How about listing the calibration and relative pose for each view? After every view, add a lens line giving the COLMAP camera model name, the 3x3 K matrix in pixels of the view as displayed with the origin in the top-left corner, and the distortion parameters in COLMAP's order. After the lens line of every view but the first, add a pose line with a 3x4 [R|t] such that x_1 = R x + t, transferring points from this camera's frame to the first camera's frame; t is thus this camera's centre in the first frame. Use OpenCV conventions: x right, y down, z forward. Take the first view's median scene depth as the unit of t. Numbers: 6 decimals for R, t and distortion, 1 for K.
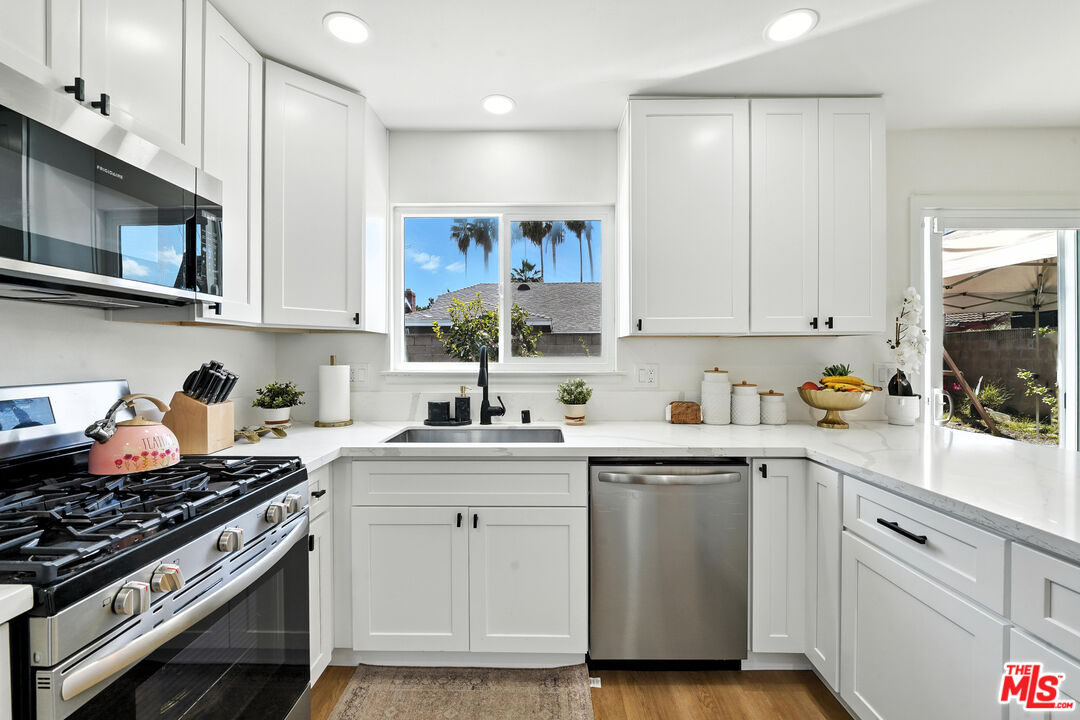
lens RADIAL K [[448.8, 0, 541.1], [0, 448.8, 357.7], [0, 0, 1]] dist [-0.008463, -0.001653]
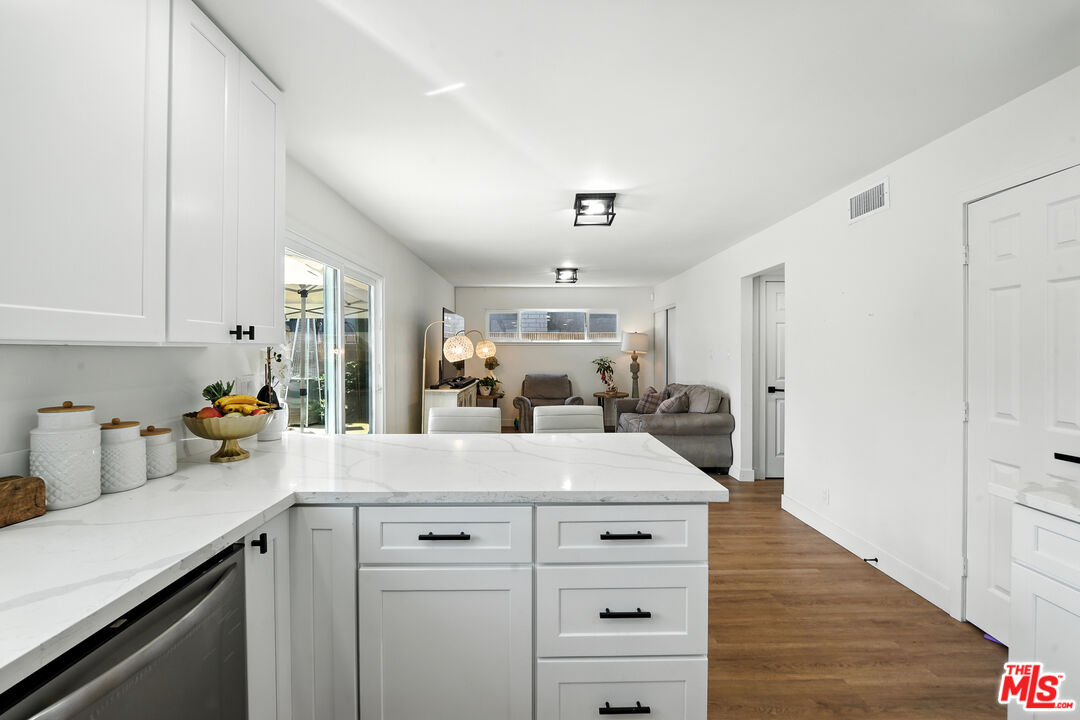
lens RADIAL K [[448.8, 0, 538.2], [0, 448.8, 350.9], [0, 0, 1]] dist [-0.008463, -0.001653]
pose [[-0.026696, 0.001559, 0.999642, -0.177364], [0.003762, 0.999992, -0.001459, -0.039431], [-0.999637, 0.003722, -0.026702, 0.468608]]
